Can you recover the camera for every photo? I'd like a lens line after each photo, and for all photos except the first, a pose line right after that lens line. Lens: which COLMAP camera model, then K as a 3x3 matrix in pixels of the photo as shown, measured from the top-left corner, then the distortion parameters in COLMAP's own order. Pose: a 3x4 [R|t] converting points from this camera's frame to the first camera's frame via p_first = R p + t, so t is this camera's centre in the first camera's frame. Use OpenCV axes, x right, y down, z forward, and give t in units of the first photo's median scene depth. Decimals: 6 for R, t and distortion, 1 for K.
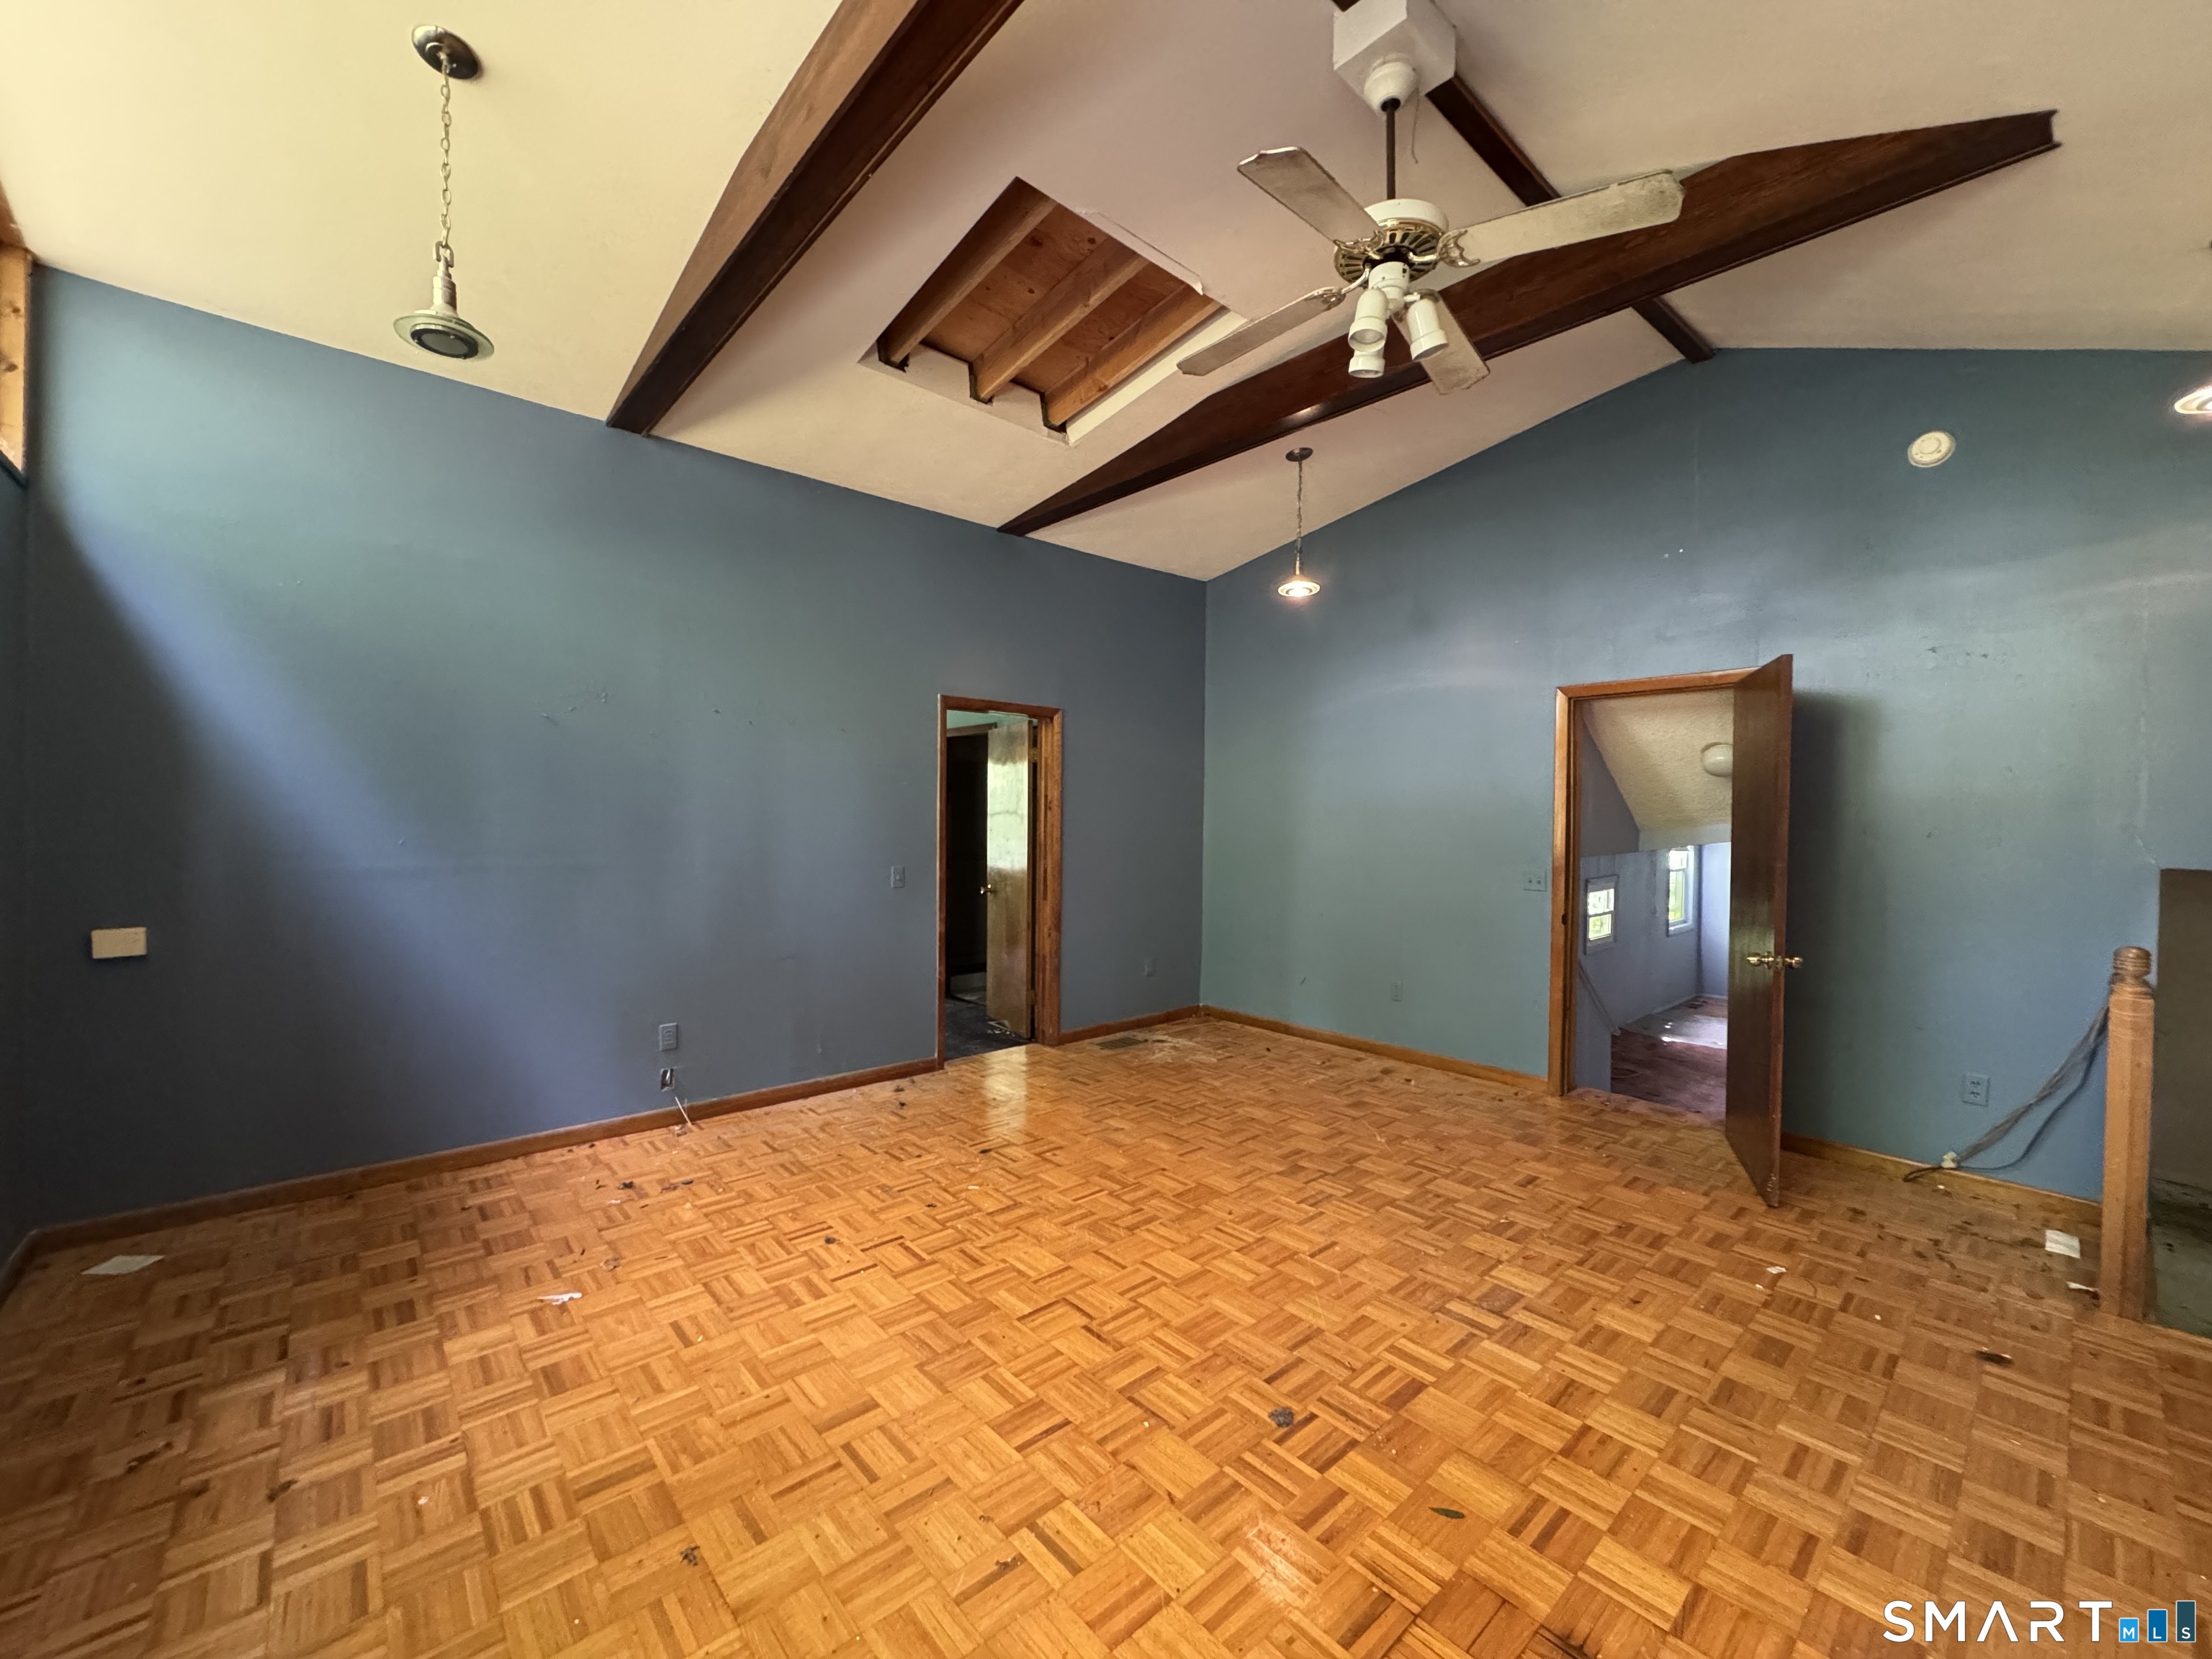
lens RADIAL K [[883.8, 0, 1105.9], [0, 883.8, 824.8], [0, 0, 1]] dist [-0.004506, 0.001251]
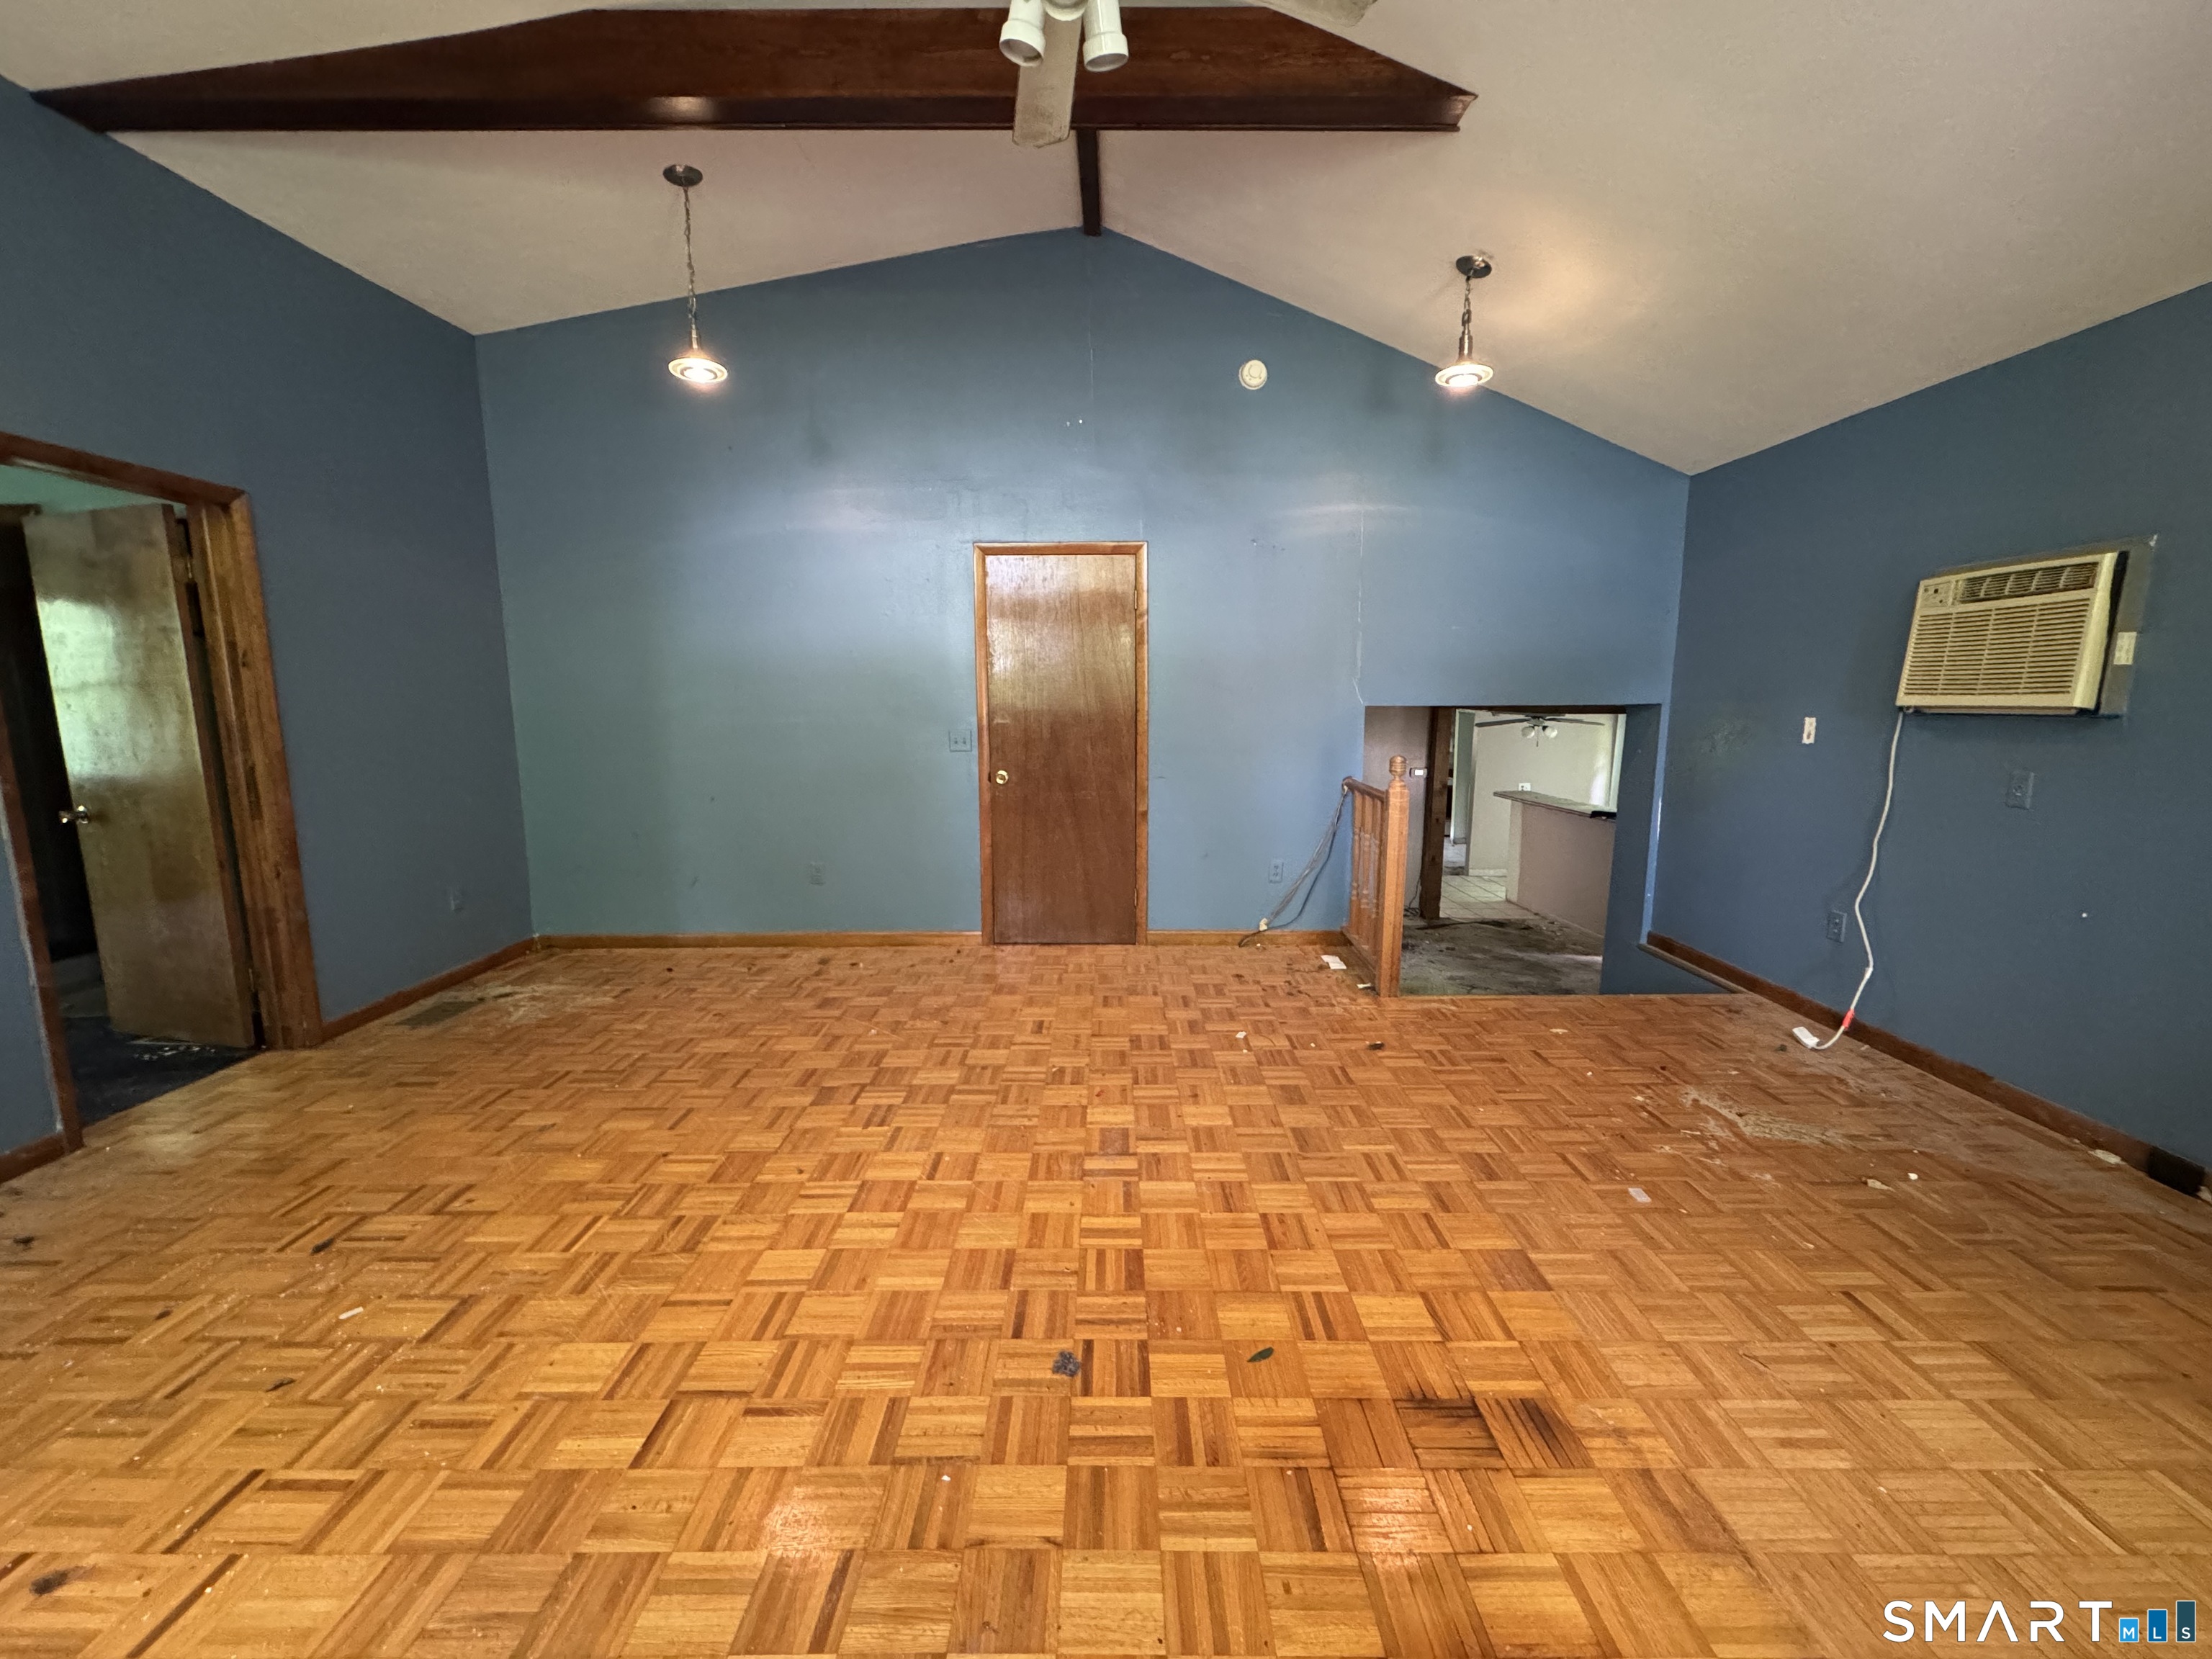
lens RADIAL K [[883.8, 0, 1108.3], [0, 883.8, 826.2], [0, 0, 1]] dist [-0.004506, 0.001251]
pose [[0.664813, -0.119586, 0.737376, -0.232646], [0.019583, 0.989554, 0.142827, 0.028776], [-0.746753, -0.080513, 0.660210, 0.315230]]
